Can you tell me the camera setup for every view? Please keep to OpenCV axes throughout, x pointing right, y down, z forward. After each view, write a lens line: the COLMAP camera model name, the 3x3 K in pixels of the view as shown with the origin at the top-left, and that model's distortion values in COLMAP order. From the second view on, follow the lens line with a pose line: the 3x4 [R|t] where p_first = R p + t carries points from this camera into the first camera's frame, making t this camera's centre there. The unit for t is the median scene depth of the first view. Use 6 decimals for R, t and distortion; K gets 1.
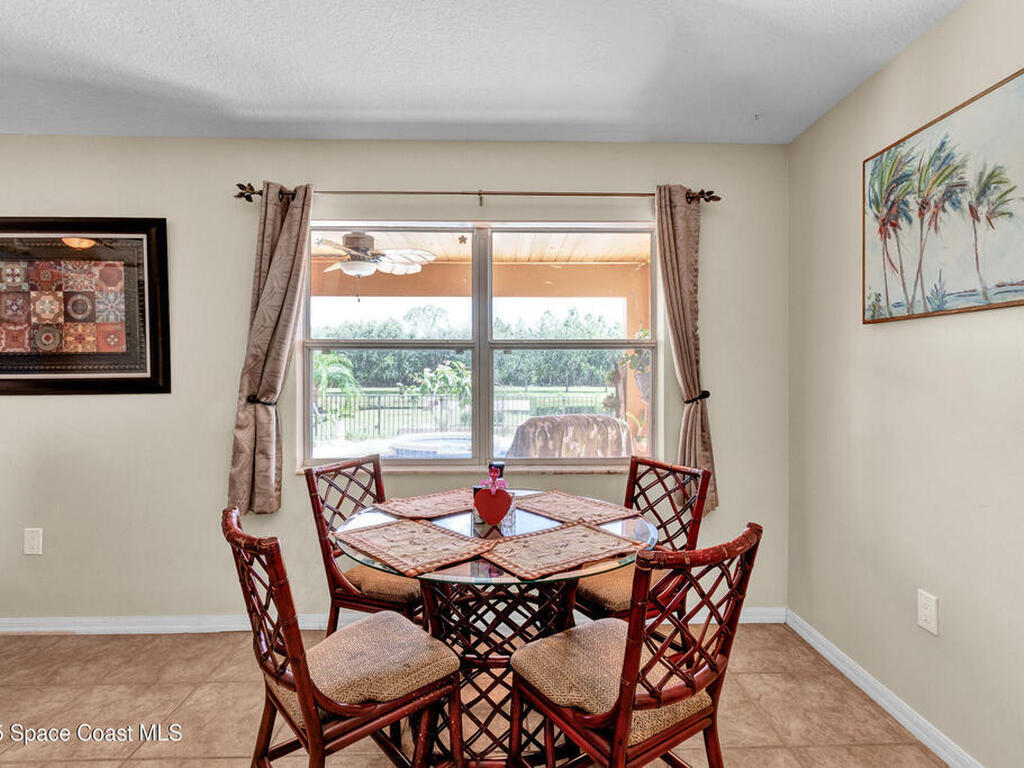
lens RADIAL K [[543.6, 0, 514.1], [0, 543.6, 374.2], [0, 0, 1]] dist [0.000806, 0.001227]
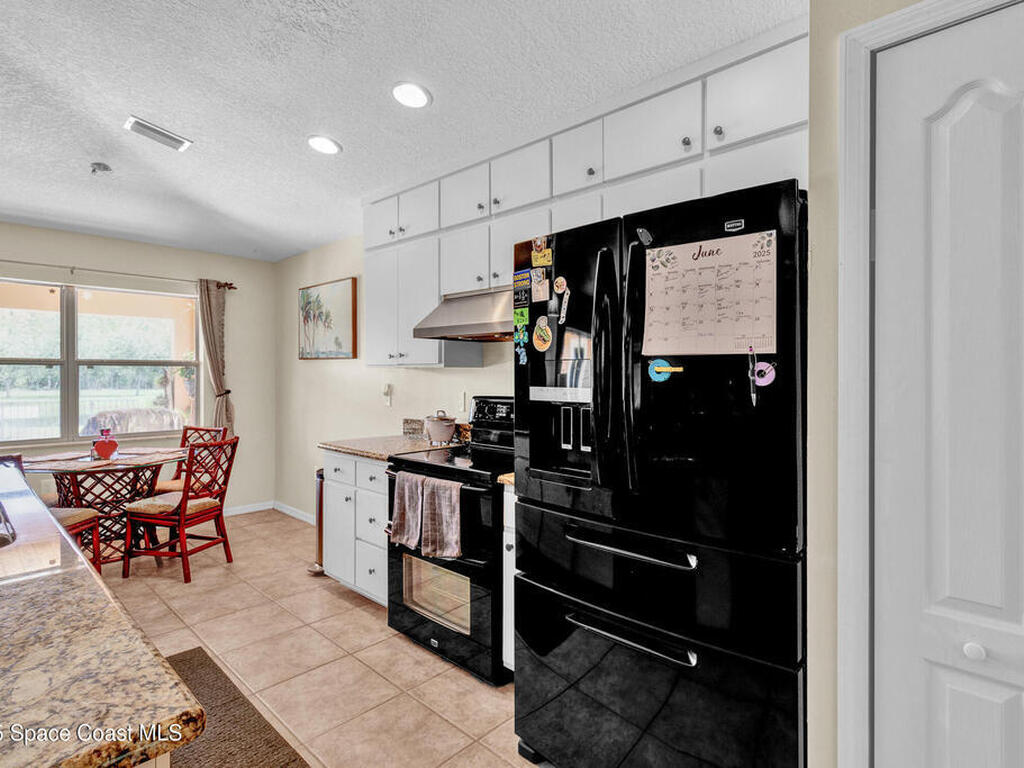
lens RADIAL K [[551.8, 0, 526.4], [0, 551.8, 376.3], [0, 0, 1]] dist [0.000579, 0.000461]
pose [[0.707569, -0.002230, 0.706641, -0.242182], [-0.000639, 0.999993, 0.003796, -0.021676], [-0.706644, -0.003137, 0.707562, -0.978161]]
